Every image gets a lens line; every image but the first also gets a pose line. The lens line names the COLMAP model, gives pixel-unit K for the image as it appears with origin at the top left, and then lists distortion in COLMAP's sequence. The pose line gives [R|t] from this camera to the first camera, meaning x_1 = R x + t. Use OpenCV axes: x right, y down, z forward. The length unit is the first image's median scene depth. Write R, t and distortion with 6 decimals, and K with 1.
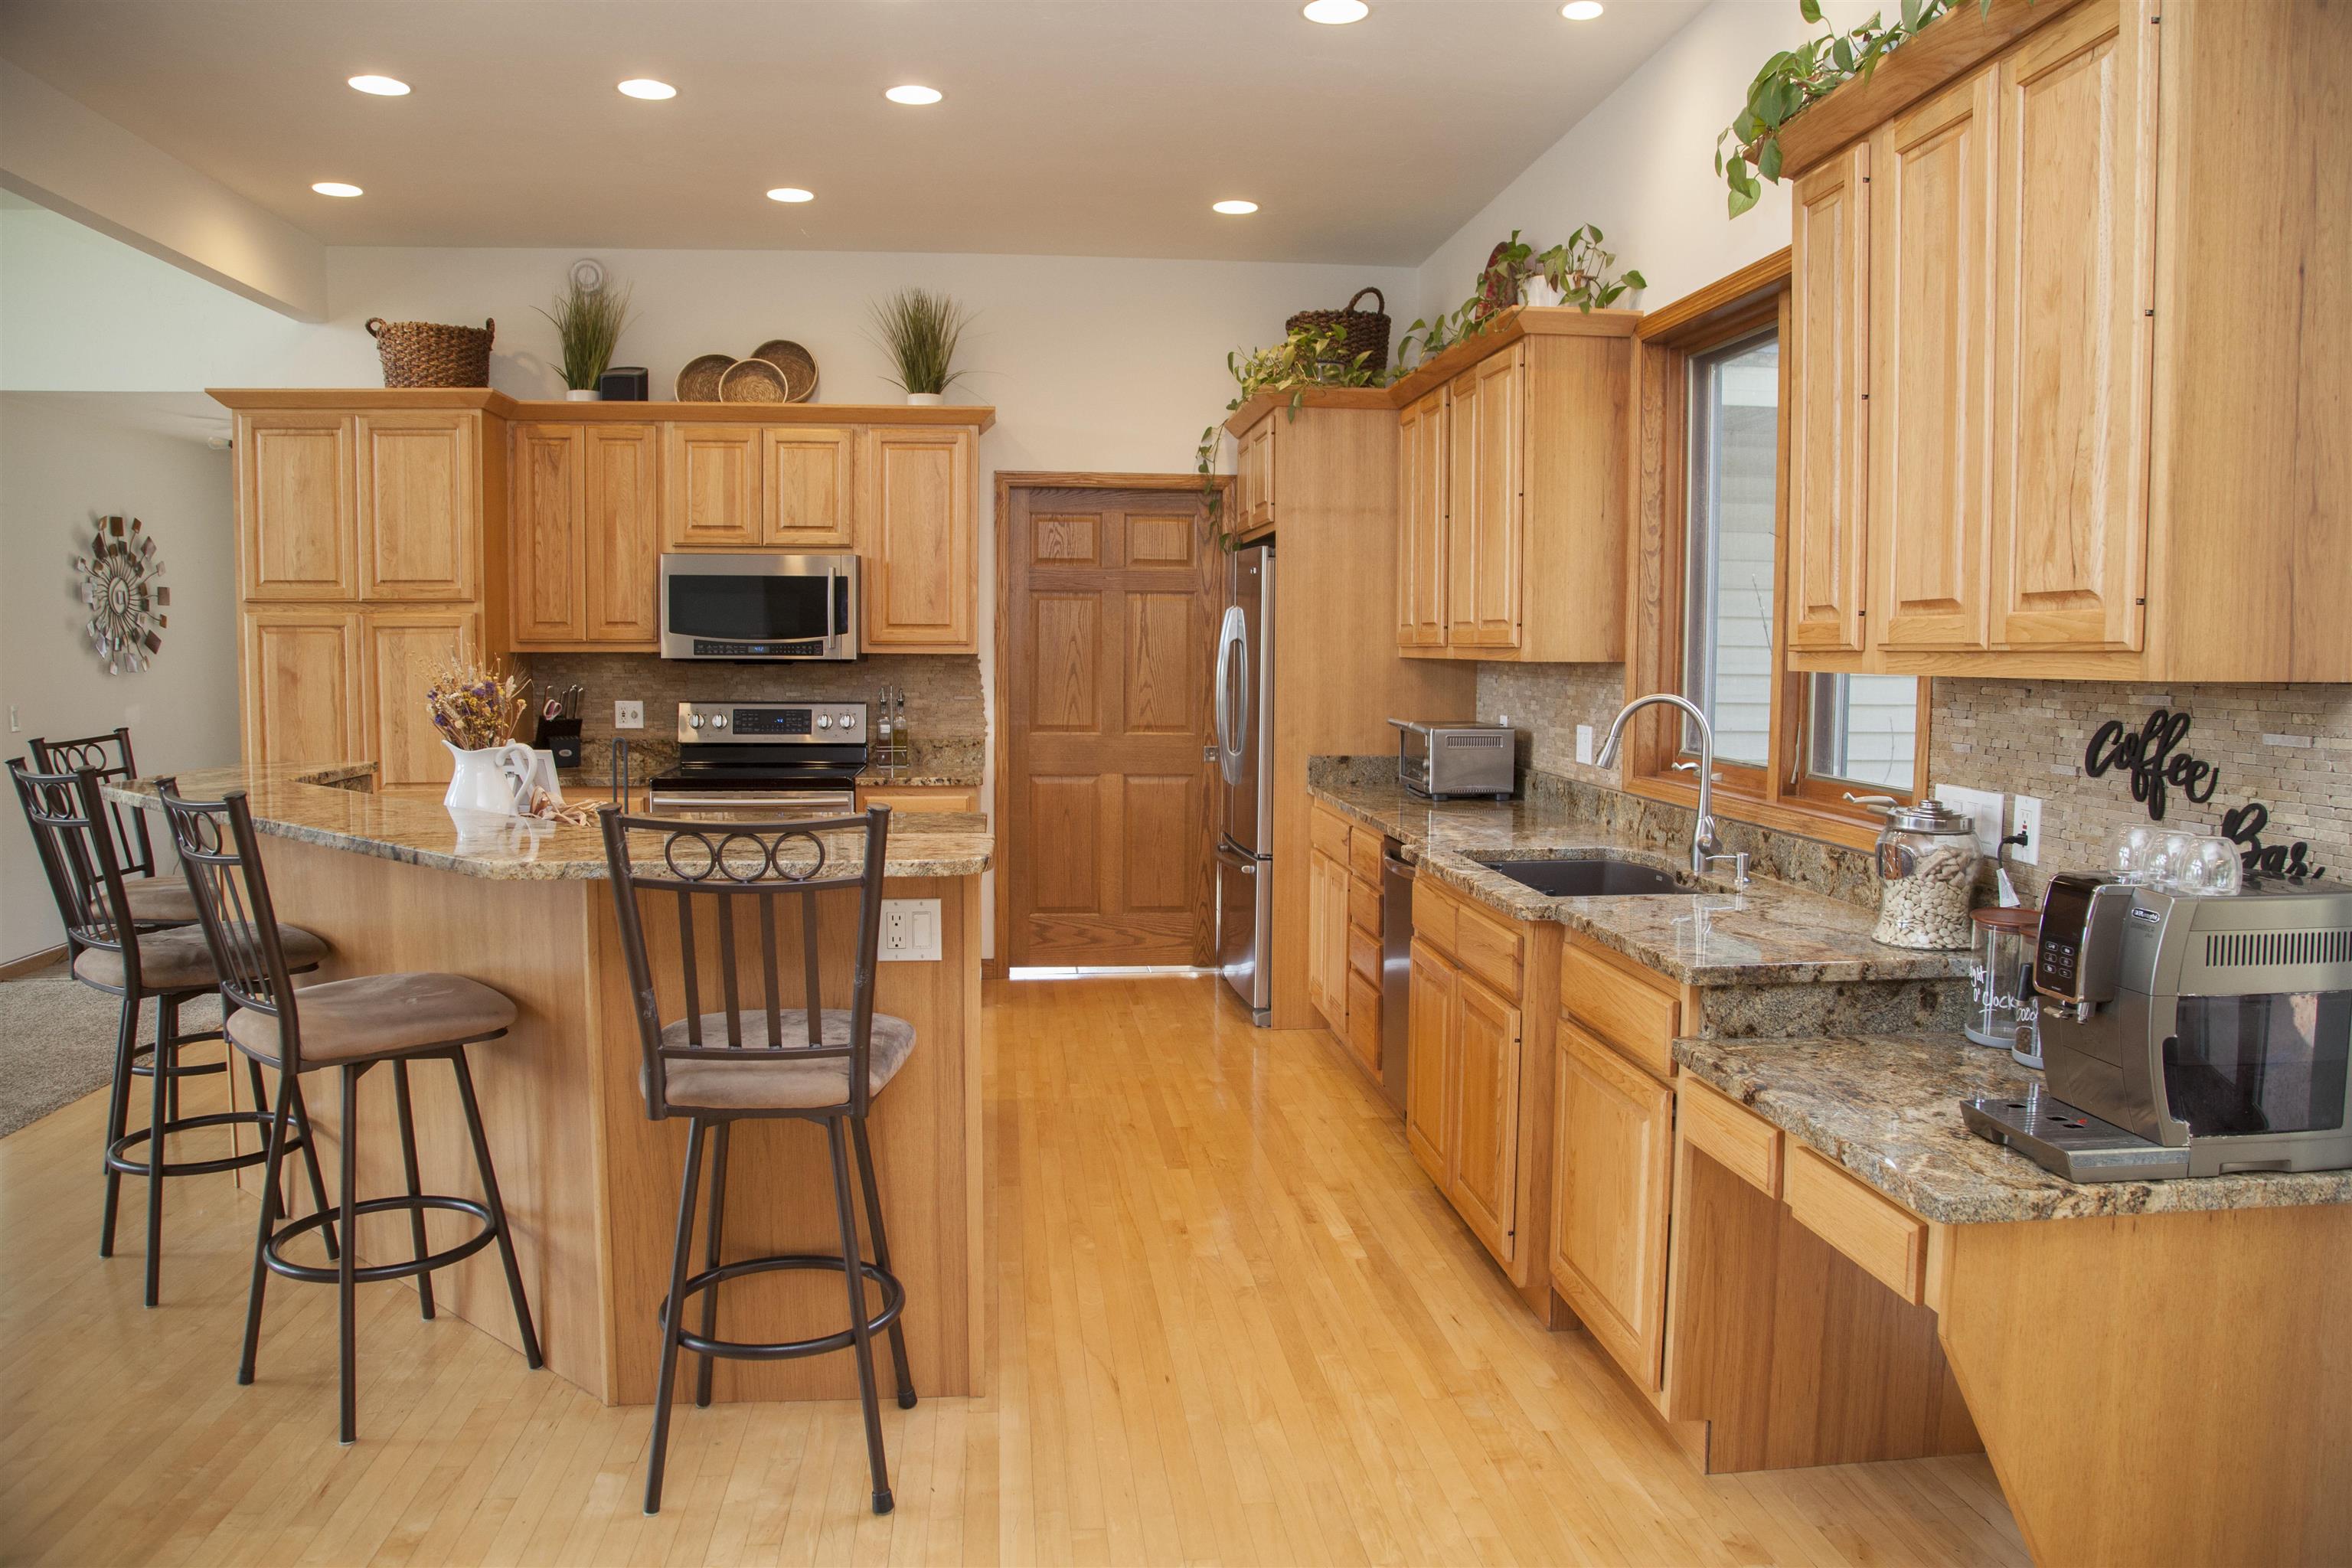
lens RADIAL K [[1616.1, 0, 1172.0], [0, 1616.1, 777.3], [0, 0, 1]] dist [-0.090197, 0.039674]
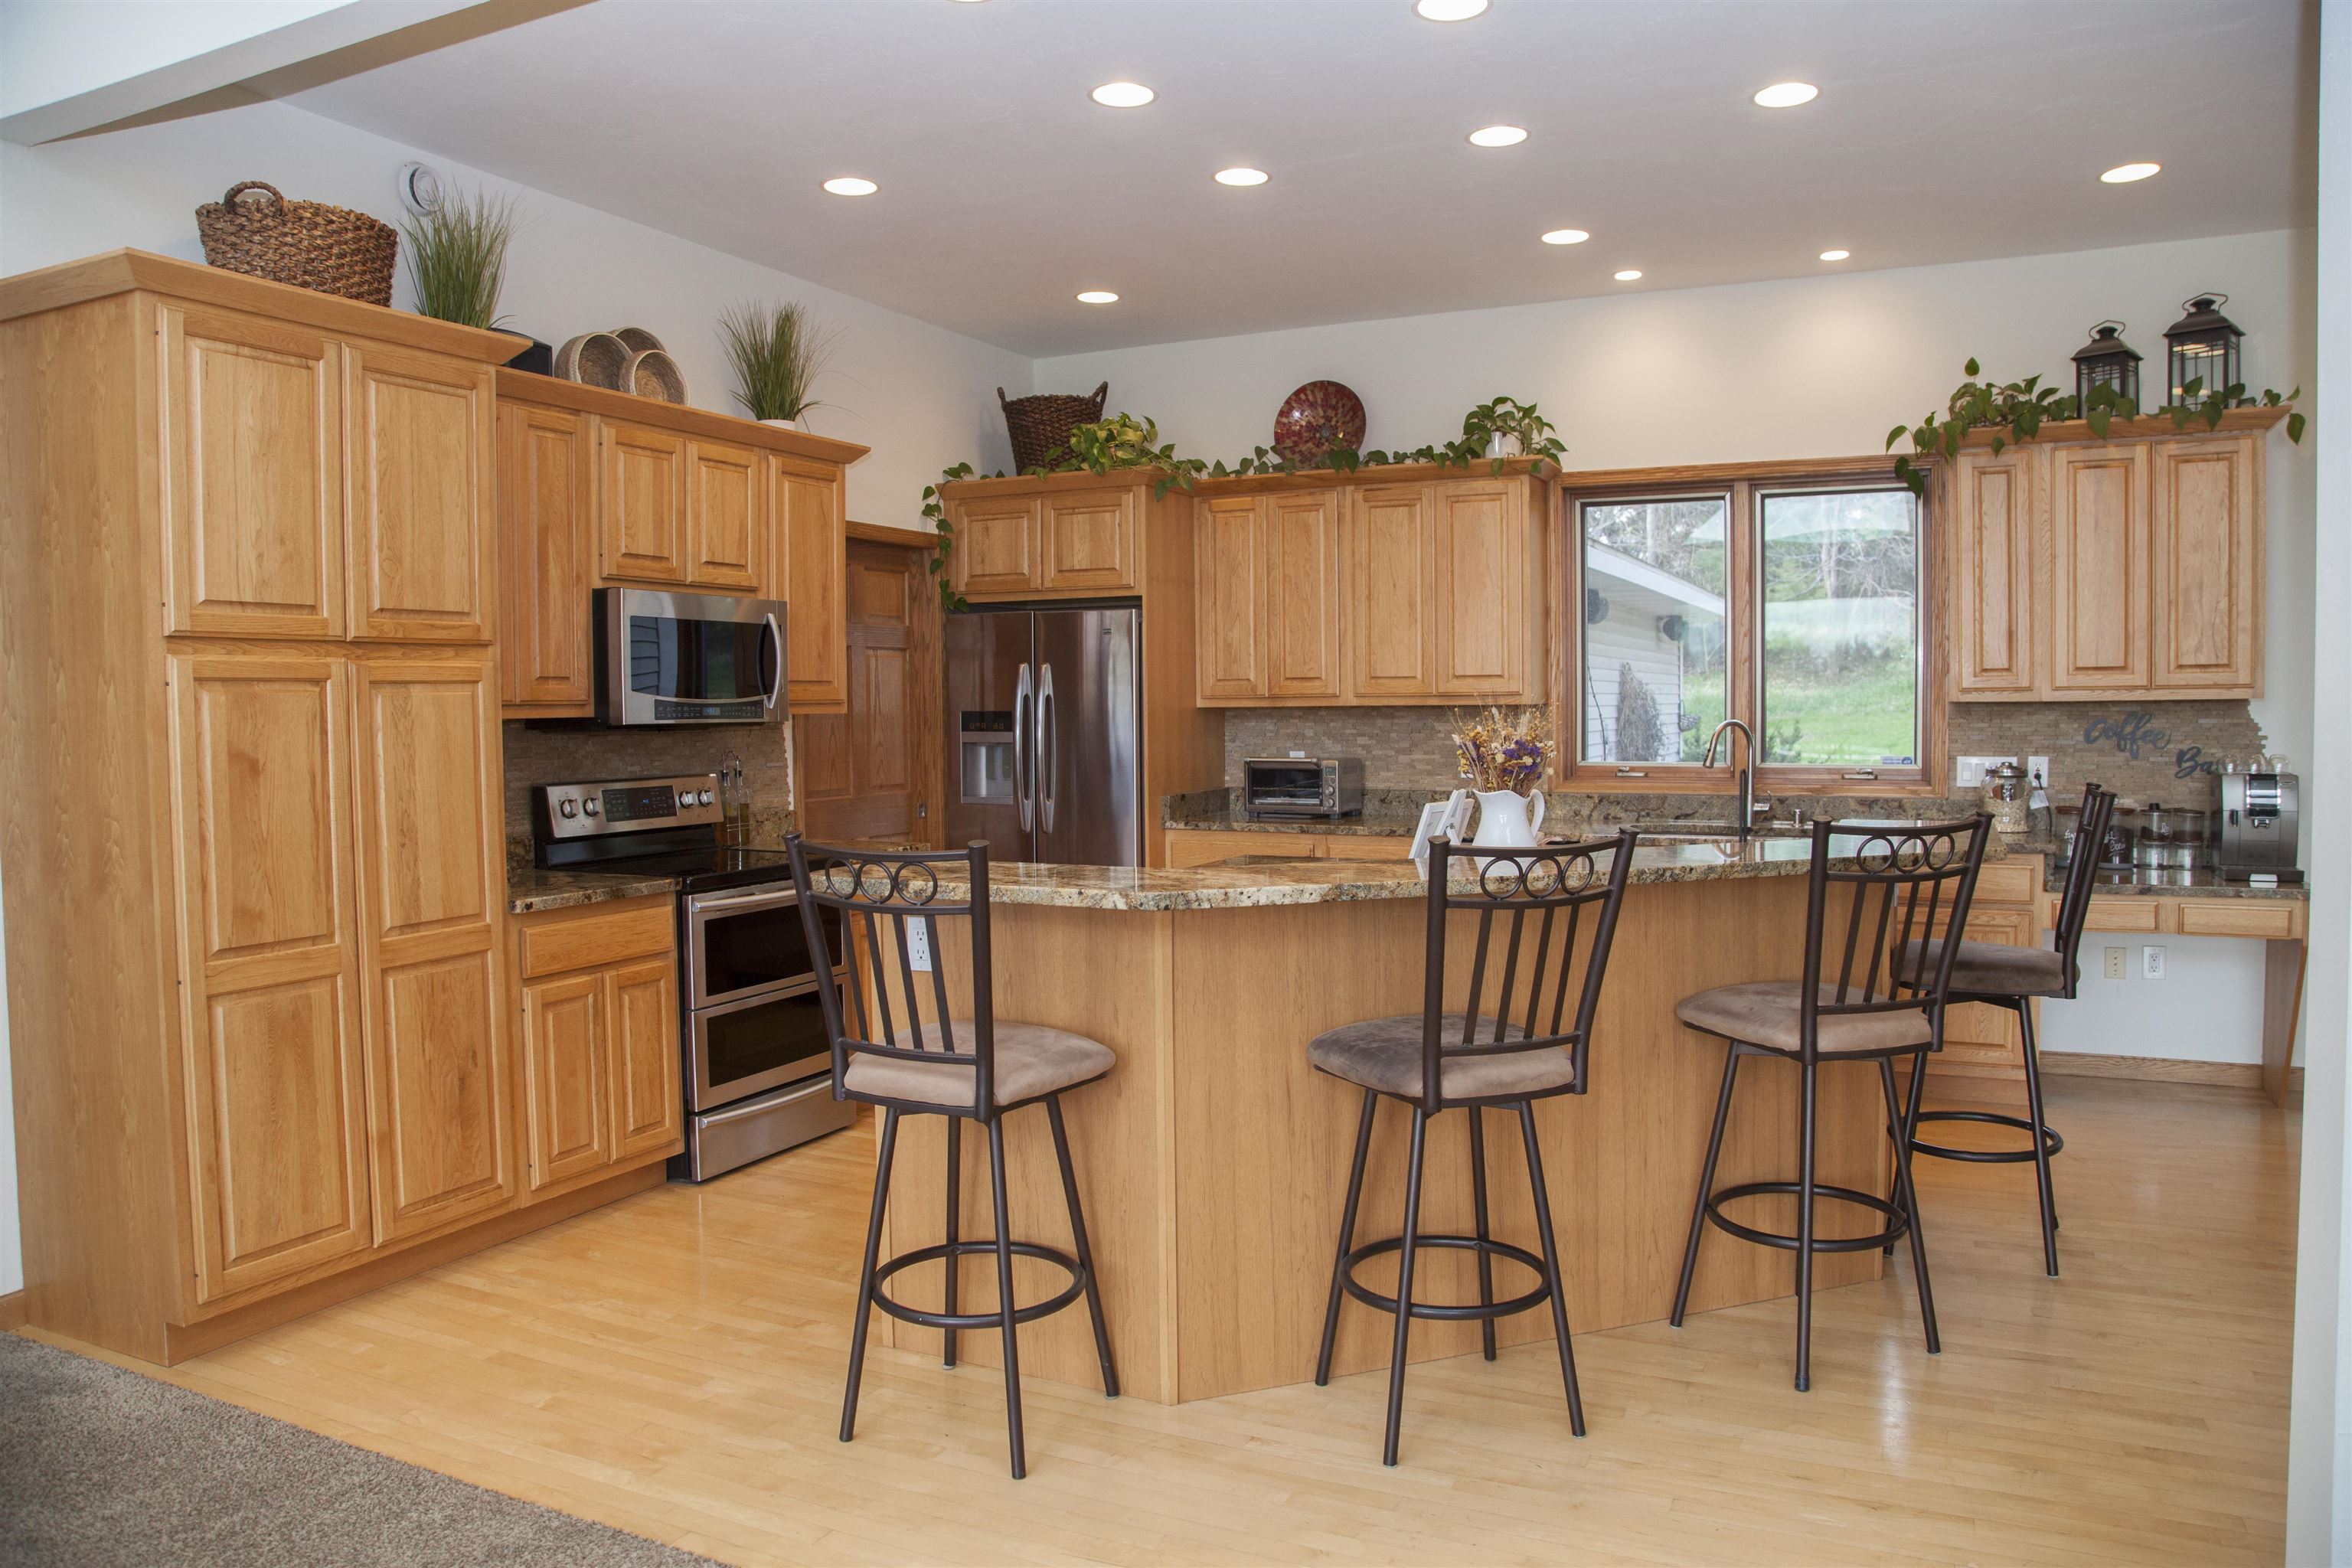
lens RADIAL K [[1616.1, 0, 1180.1], [0, 1616.1, 780.4], [0, 0, 1]] dist [-0.090197, 0.039674]
pose [[0.517187, -0.053079, 0.854225, -0.878404], [0.084306, 0.996381, 0.010870, -0.035663], [-0.851710, 0.066395, 0.519790, 0.402484]]
